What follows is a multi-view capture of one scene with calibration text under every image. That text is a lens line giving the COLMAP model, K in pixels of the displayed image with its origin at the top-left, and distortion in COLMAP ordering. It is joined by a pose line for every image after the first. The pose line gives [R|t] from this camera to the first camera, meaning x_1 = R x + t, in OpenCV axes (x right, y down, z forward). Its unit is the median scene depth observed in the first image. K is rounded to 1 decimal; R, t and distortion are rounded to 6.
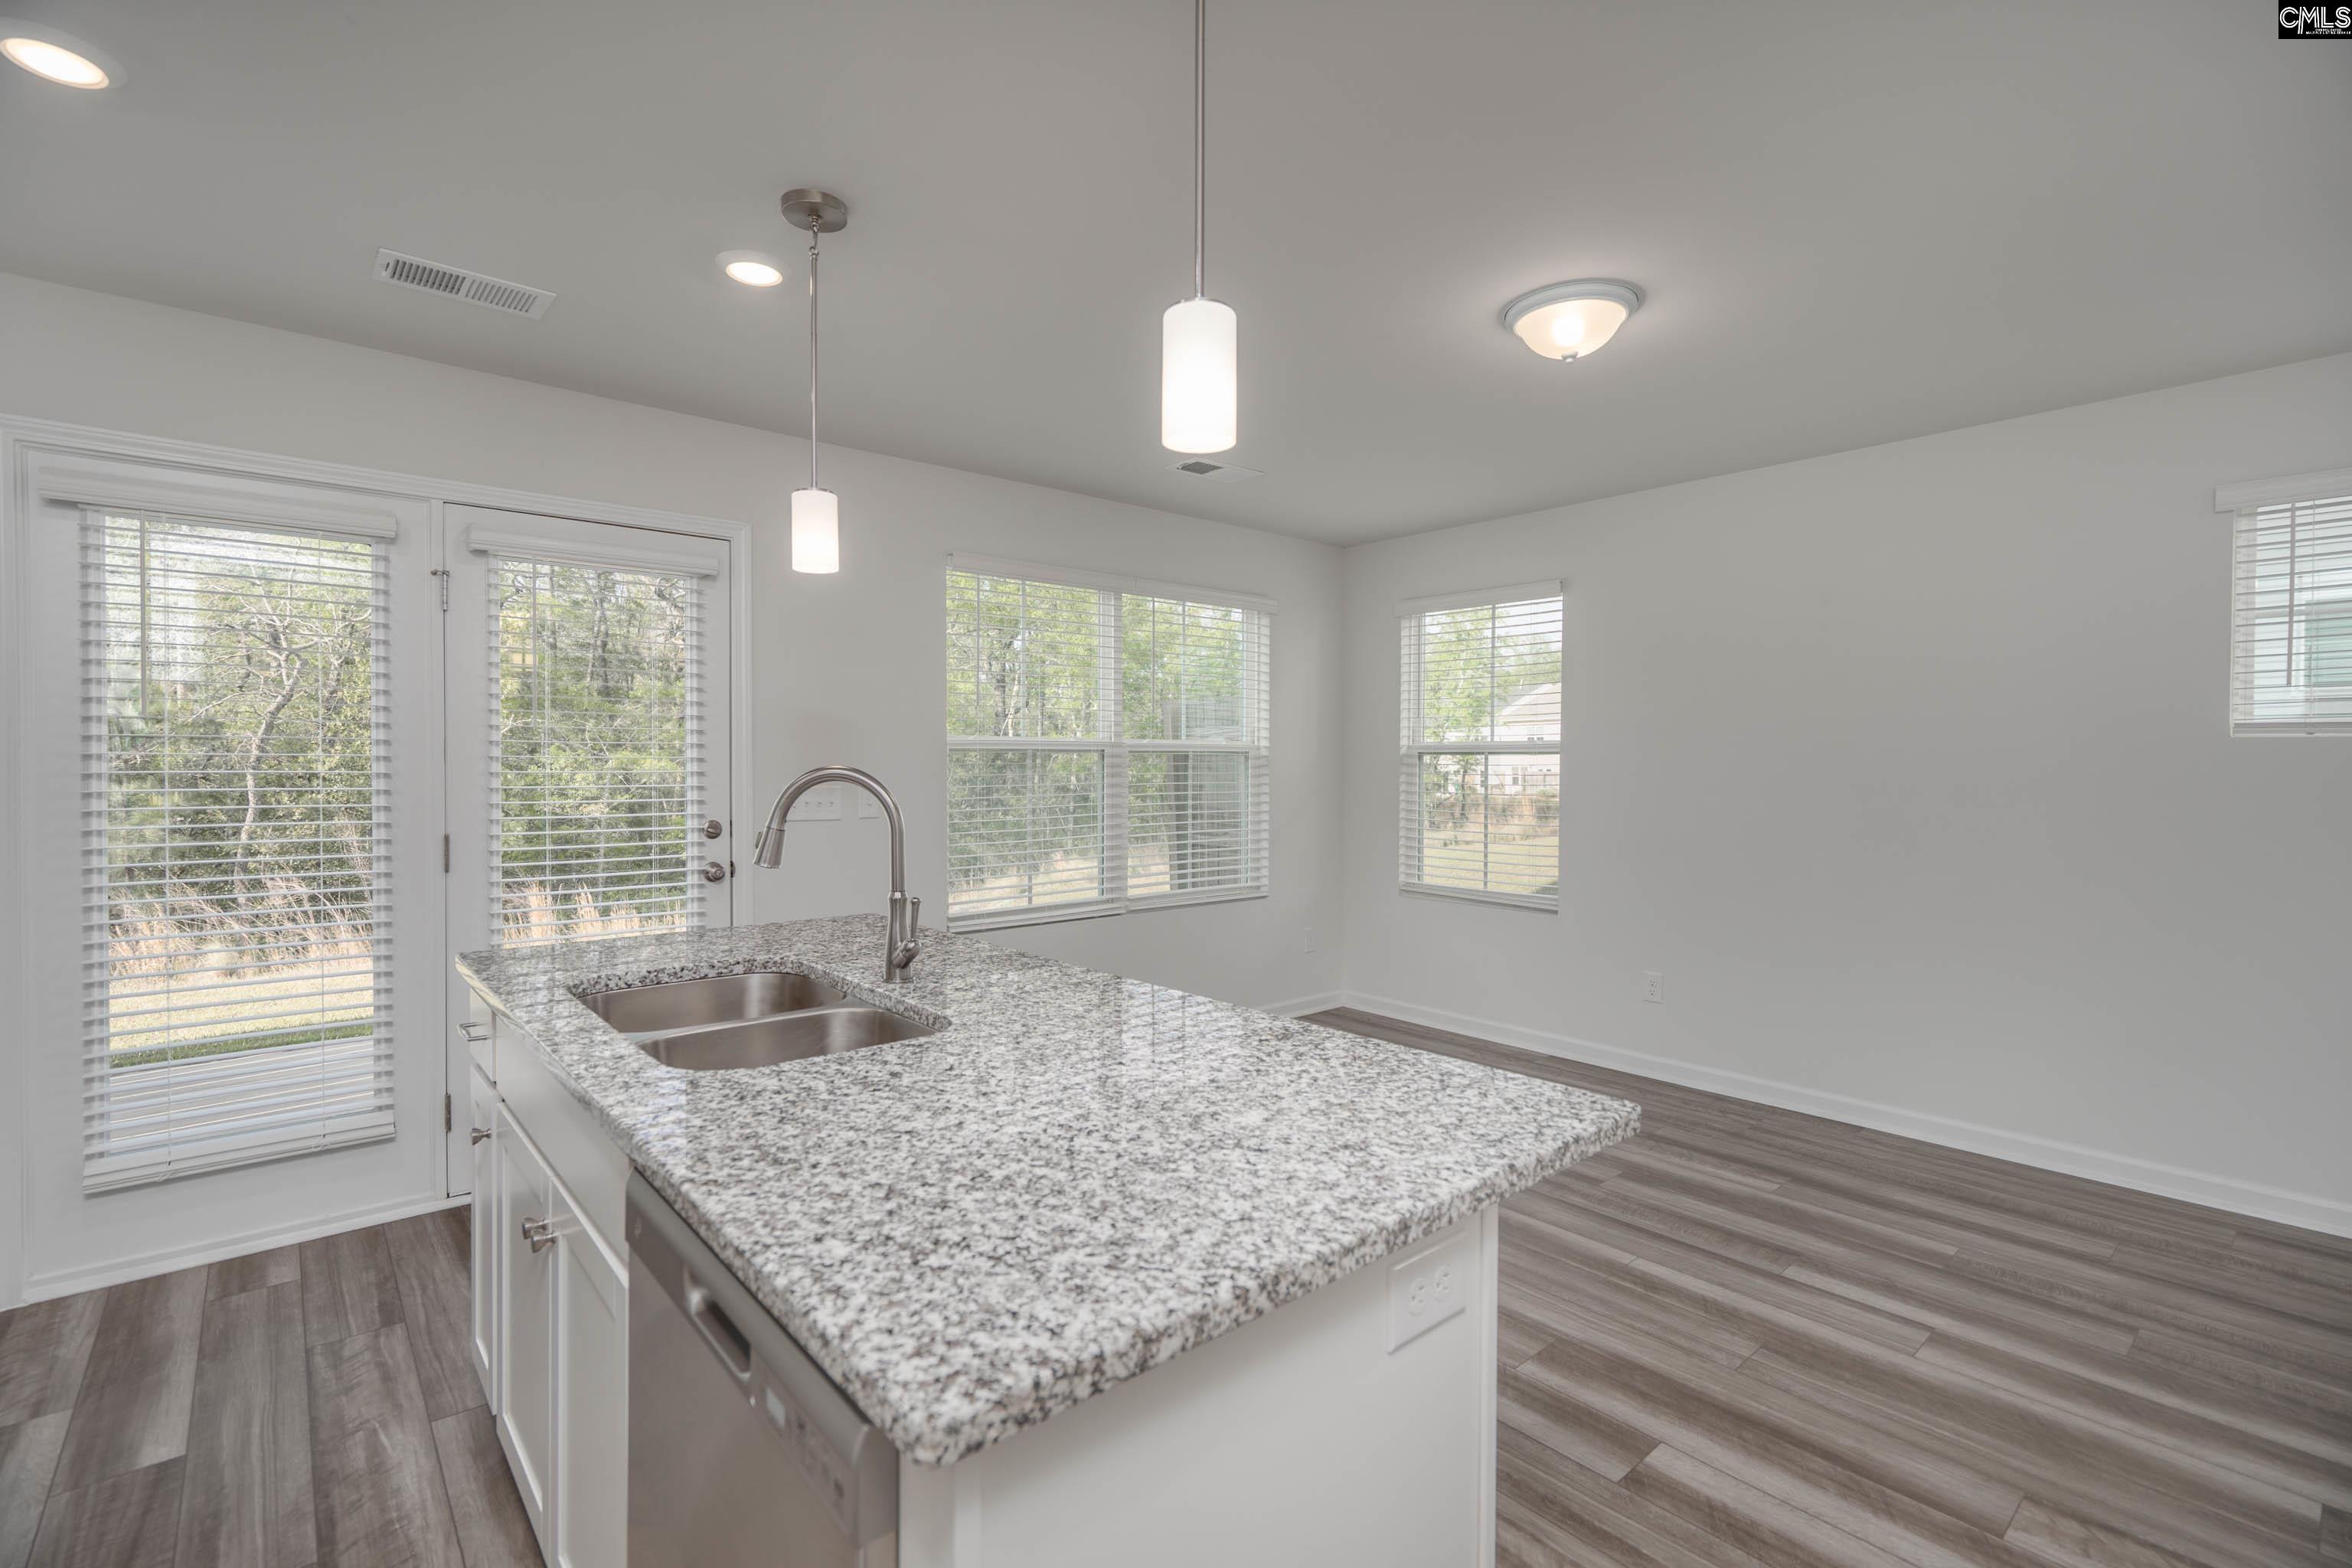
lens RADIAL K [[1050.6, 0, 1167.5], [0, 1050.6, 774.5], [0, 0, 1]] dist [-0.002028, 0.000882]
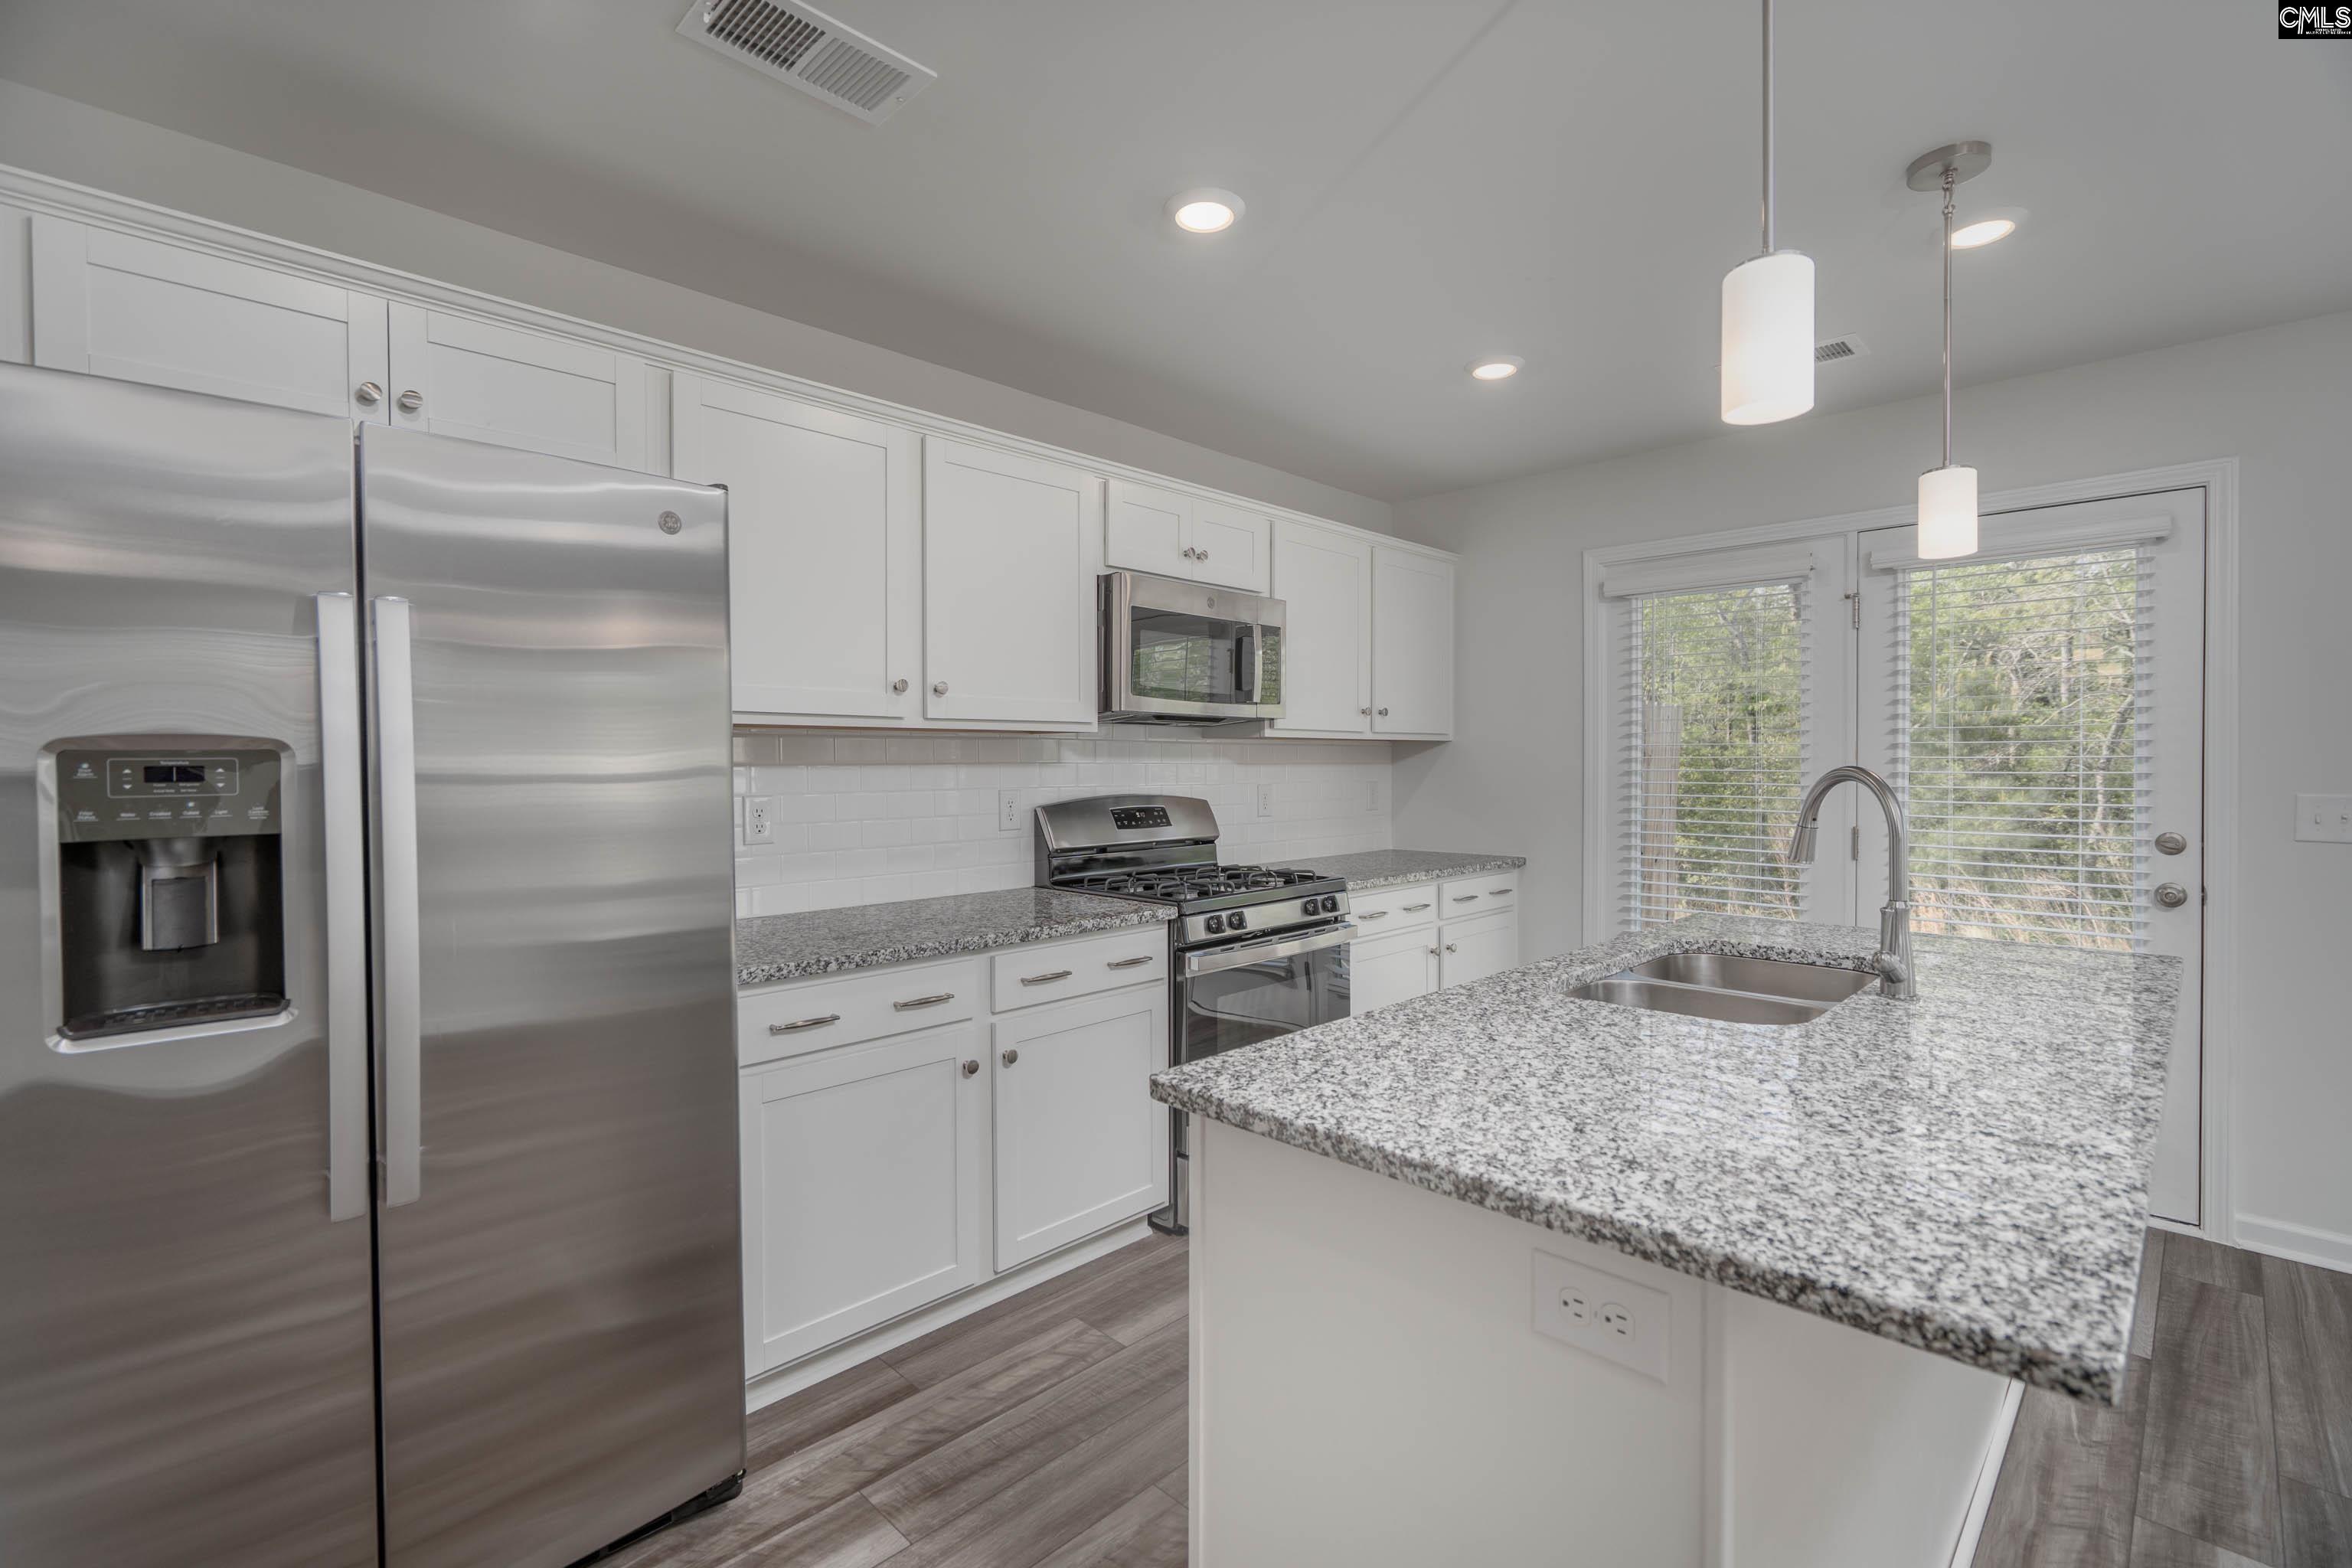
lens RADIAL K [[1045.4, 0, 1162.6], [0, 1045.4, 783.4], [0, 0, 1]] dist [-0.003067, 0.000067]
pose [[0.074862, 0.016232, -0.997062, 0.558953], [-0.008943, 0.999838, 0.015605, -0.000919], [0.997154, 0.007749, 0.074995, 0.257991]]
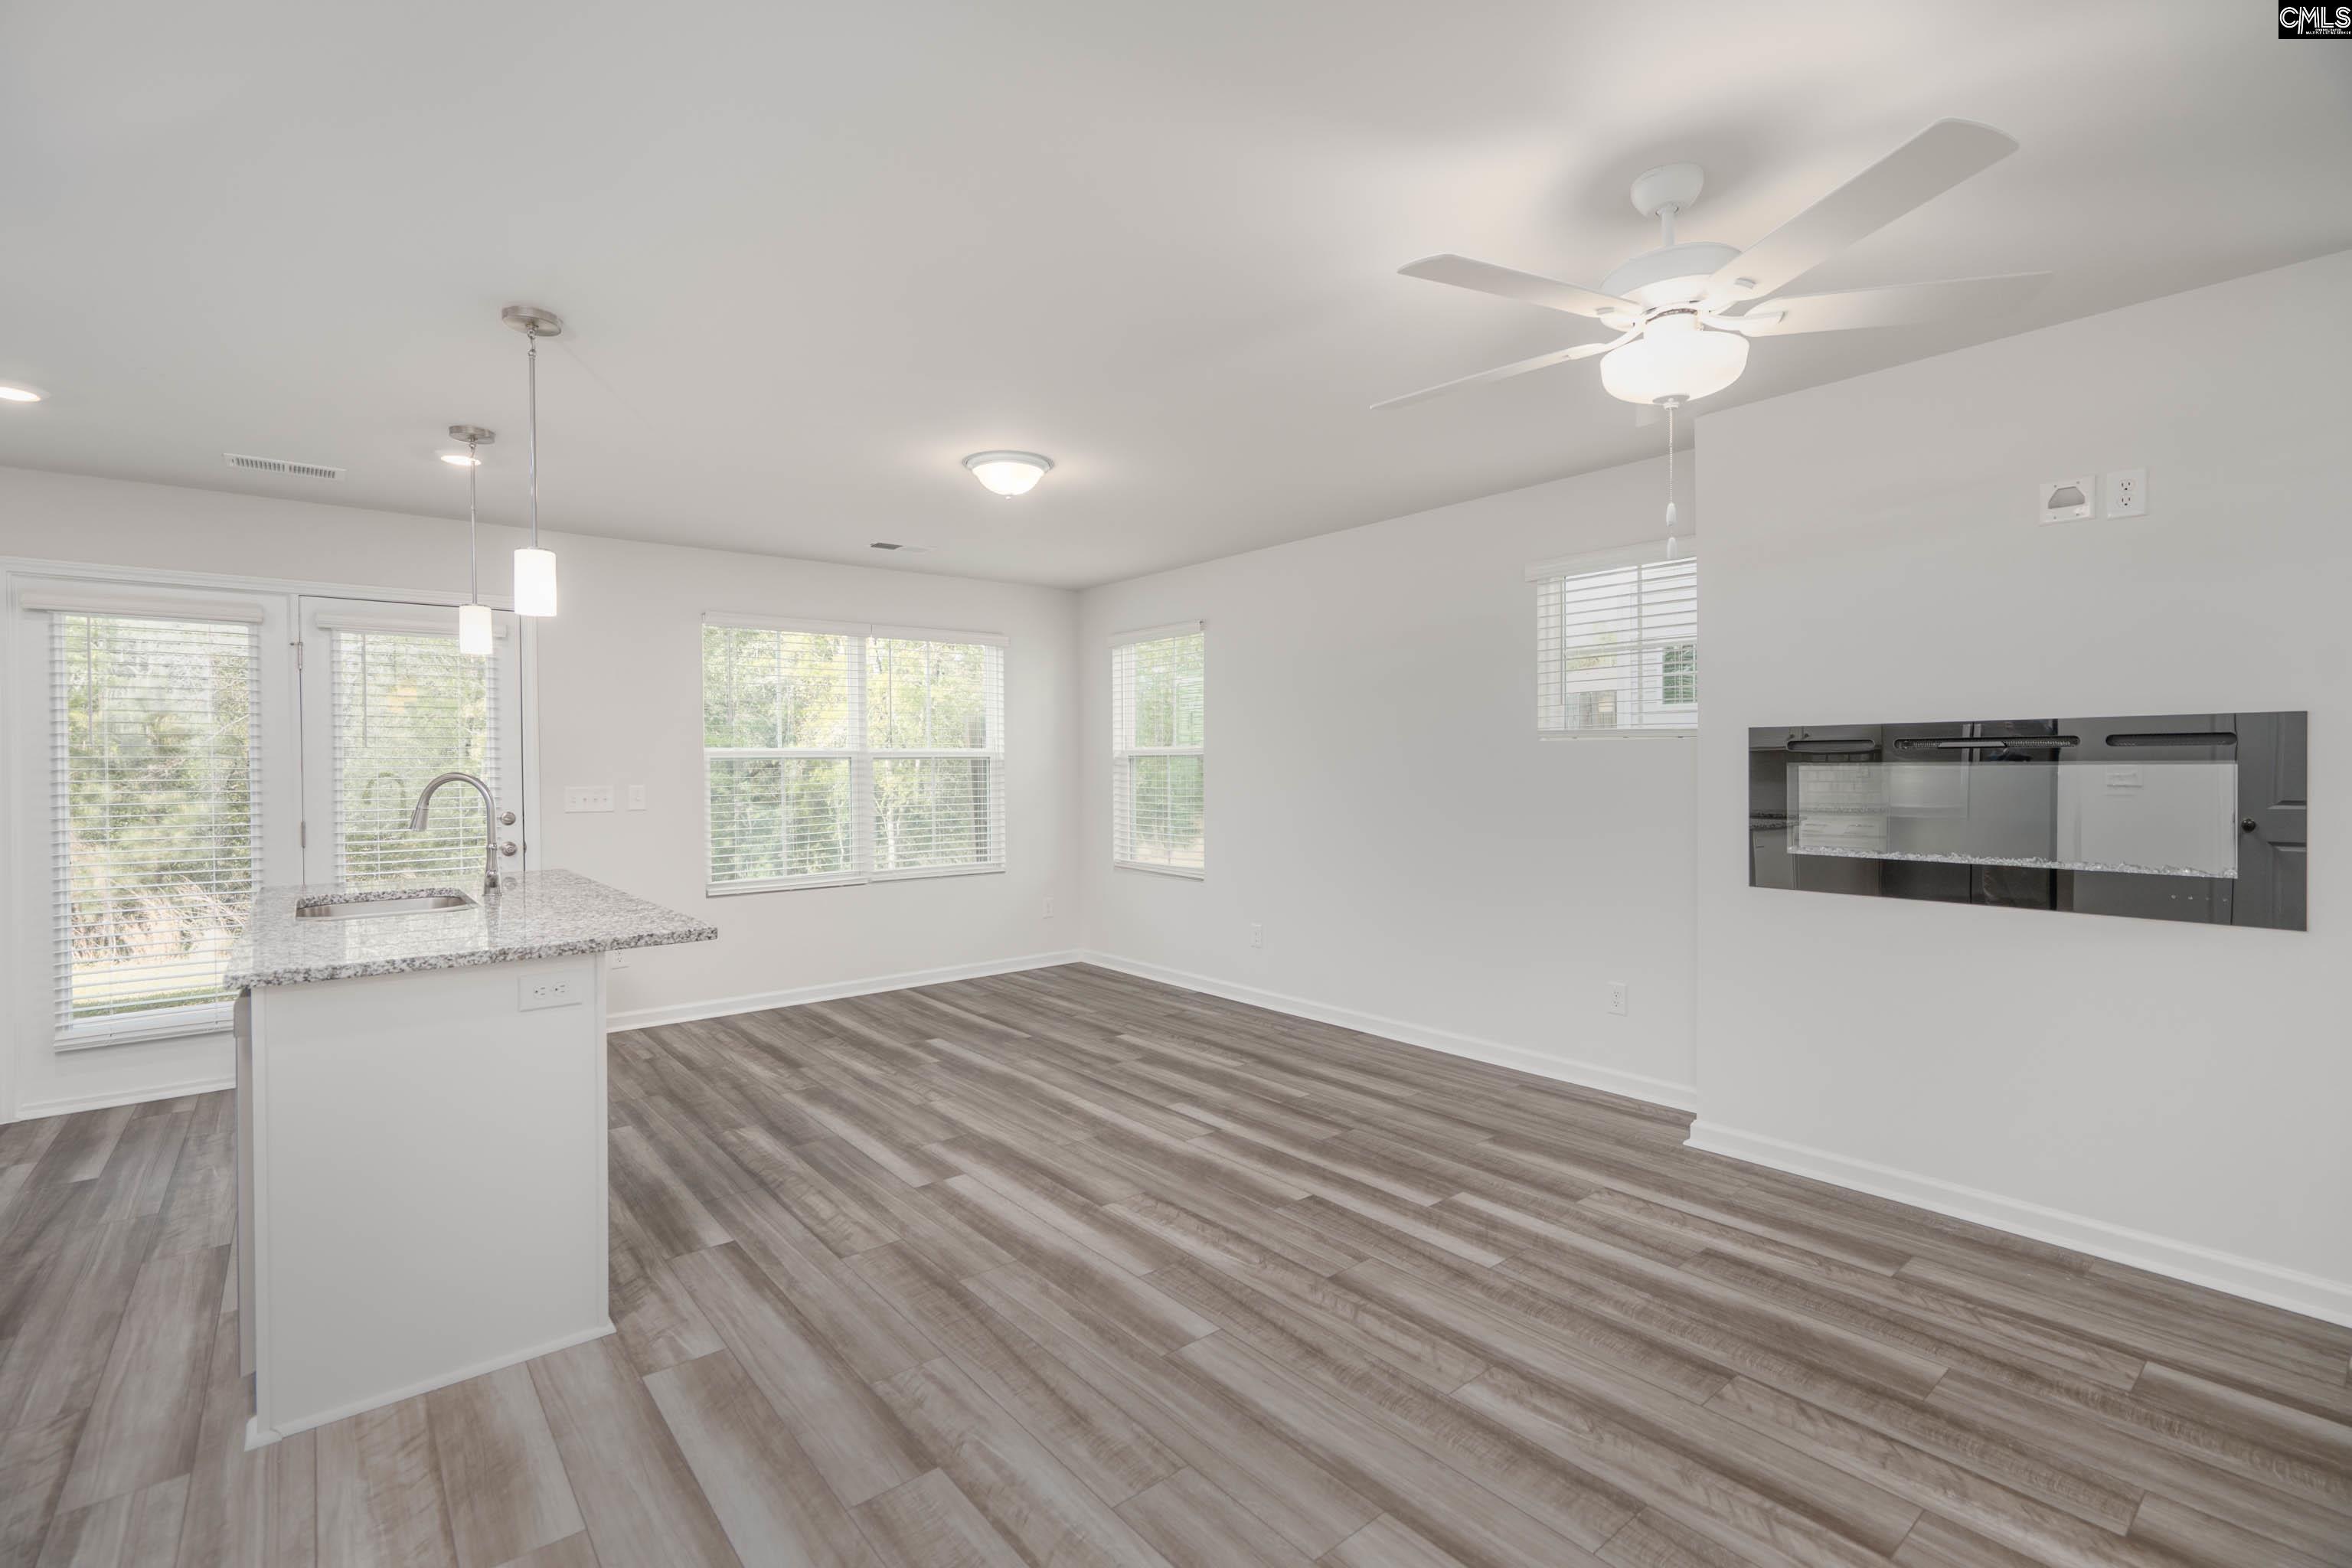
lens RADIAL K [[1050.6, 0, 1167.5], [0, 1050.6, 774.5], [0, 0, 1]] dist [-0.002028, 0.000882]
pose [[0.999630, -0.011207, -0.024778, 0.824010], [0.011143, 0.999934, -0.002722, 0.012636], [0.024807, 0.002444, 0.999689, -0.644103]]
